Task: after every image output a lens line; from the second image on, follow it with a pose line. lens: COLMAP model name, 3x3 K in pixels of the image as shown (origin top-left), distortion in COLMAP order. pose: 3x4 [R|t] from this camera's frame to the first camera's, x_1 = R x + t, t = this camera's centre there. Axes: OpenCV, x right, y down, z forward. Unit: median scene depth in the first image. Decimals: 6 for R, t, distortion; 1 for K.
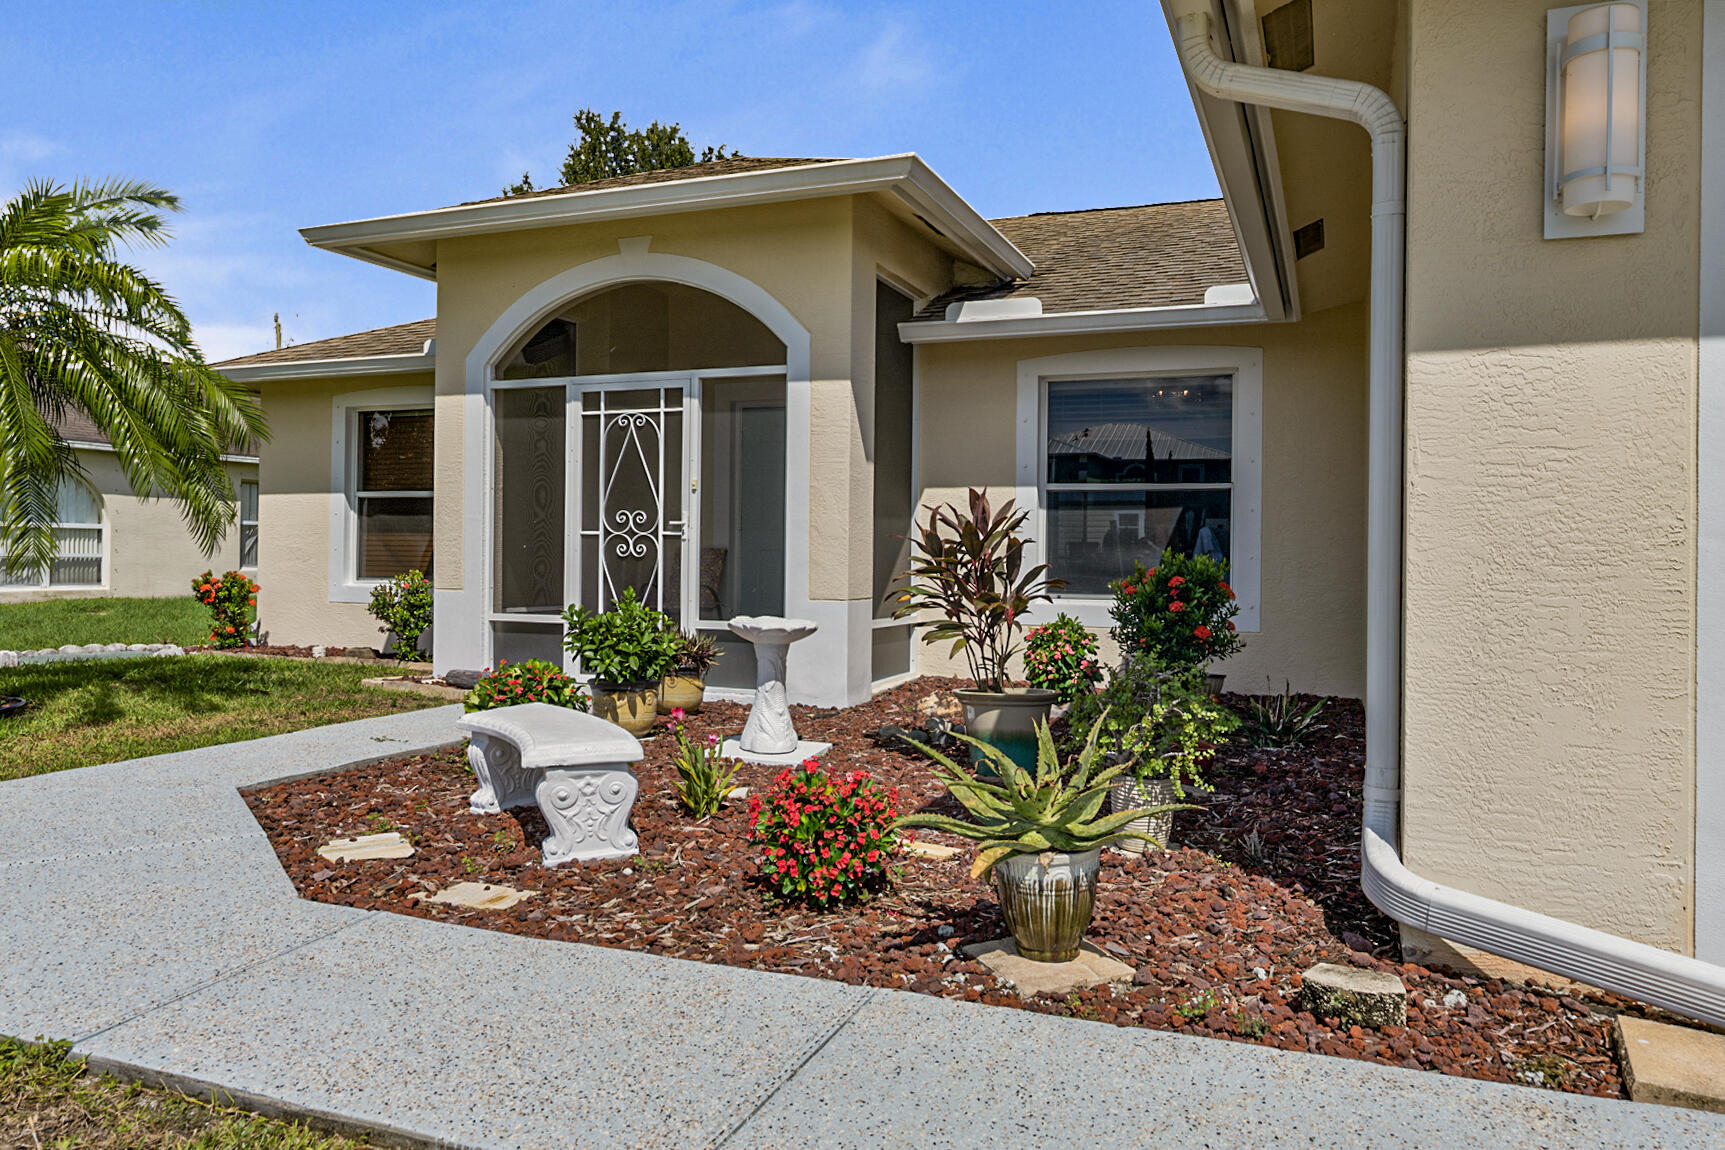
lens RADIAL K [[1213.5, 0, 857.5], [0, 1213.5, 547.5], [0, 0, 1]] dist [-0.001530, -0.000438]
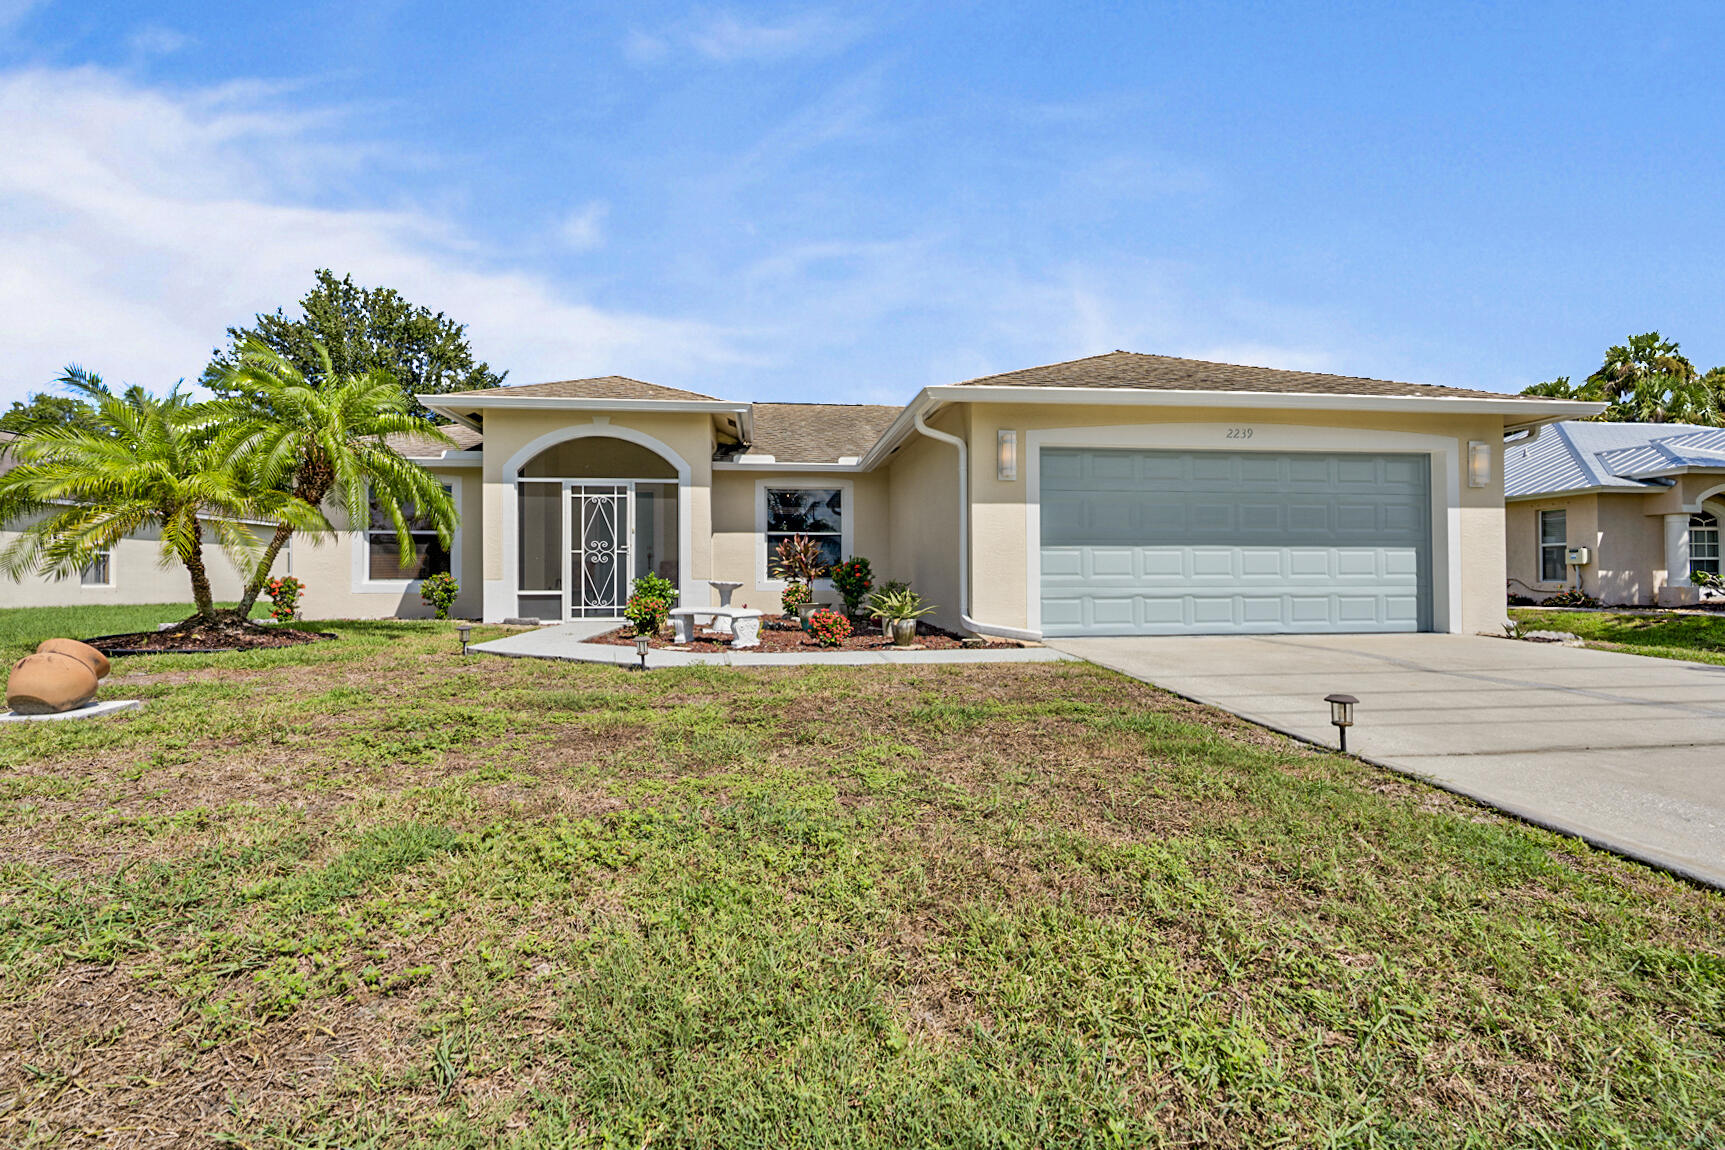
lens RADIAL K [[785.0, 0, 858.0], [0, 785.0, 563.1], [0, 0, 1]] dist [0.001144, 0.000322]
pose [[0.878642, -0.003534, 0.477469, -0.449751], [0.010133, 0.999885, -0.011247, 0.029188], [-0.477374, 0.014720, 0.878577, -0.460638]]
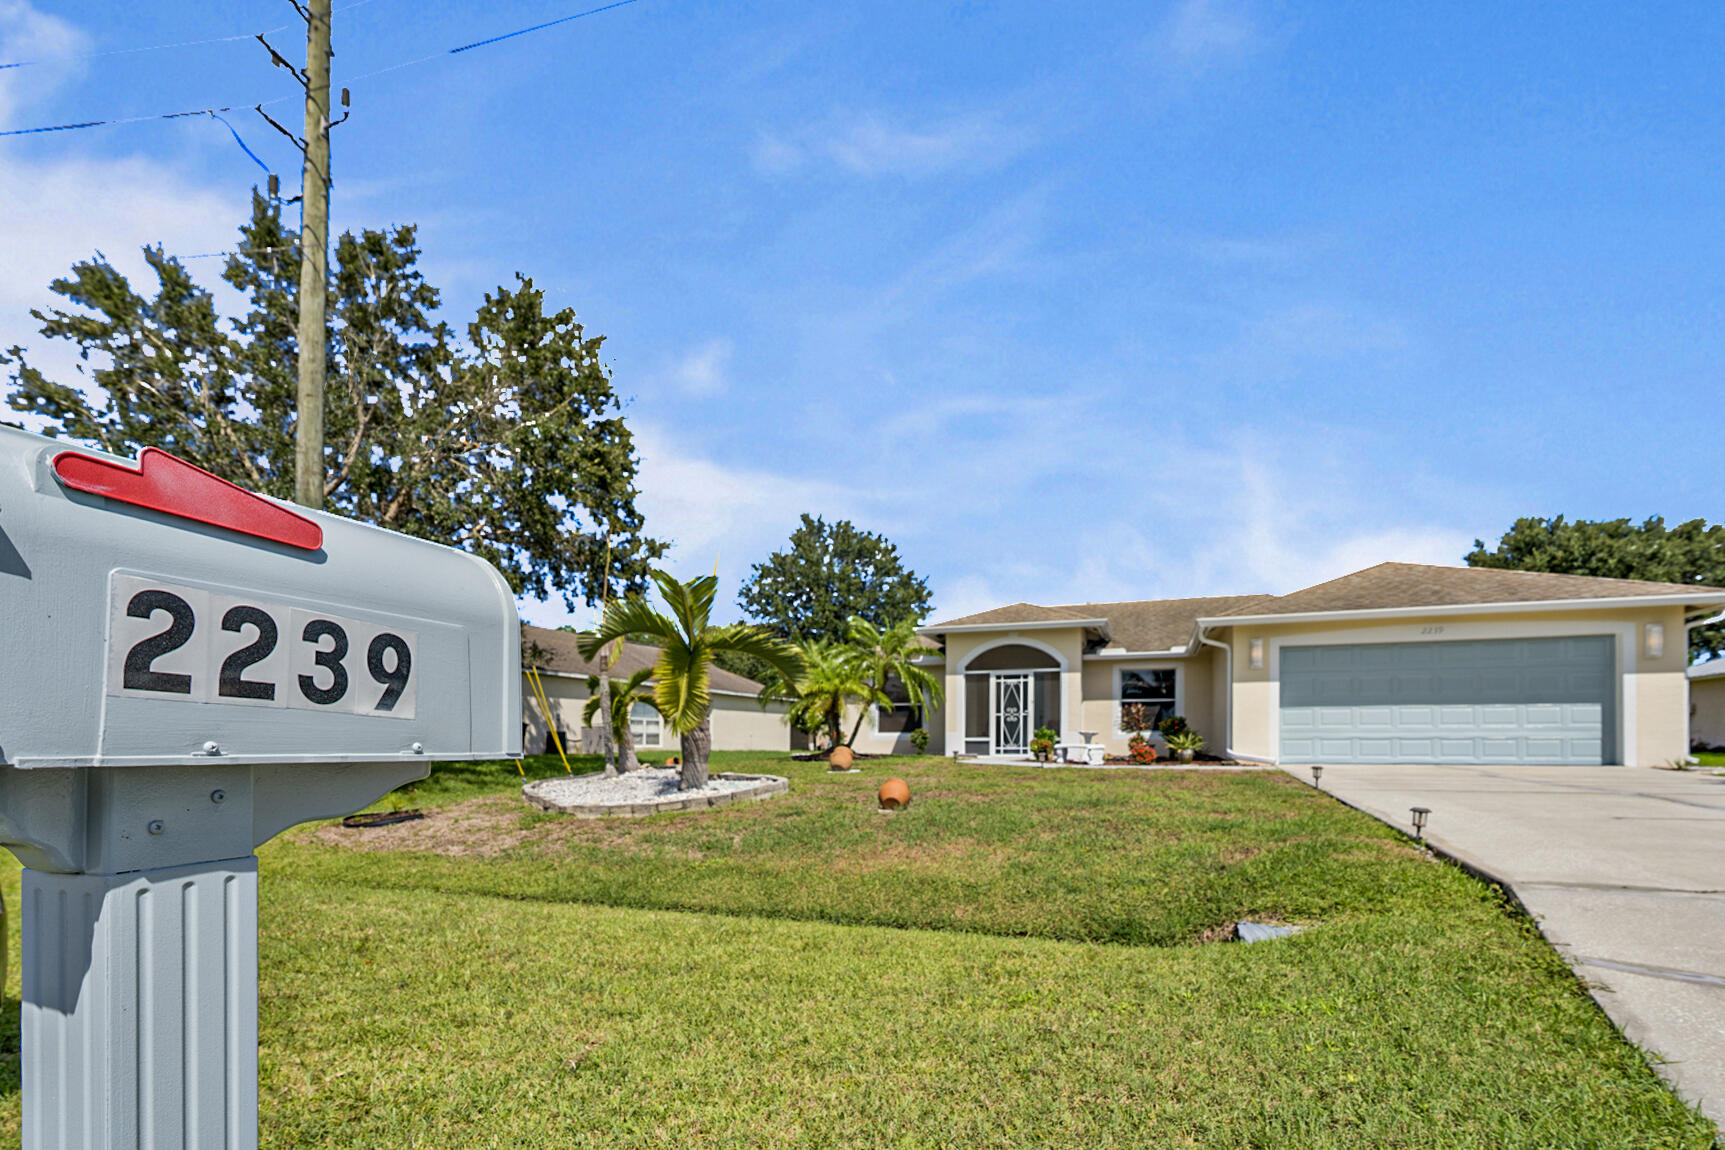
lens RADIAL K [[821.6, 0, 853.9], [0, 821.6, 755.0], [0, 0, 1]] dist [0.002731, 0.000462]
pose [[0.999705, -0.009307, 0.022442, -0.707952], [0.008909, 0.999803, 0.017750, 0.060999], [-0.022603, -0.017545, 0.999591, -1.424710]]
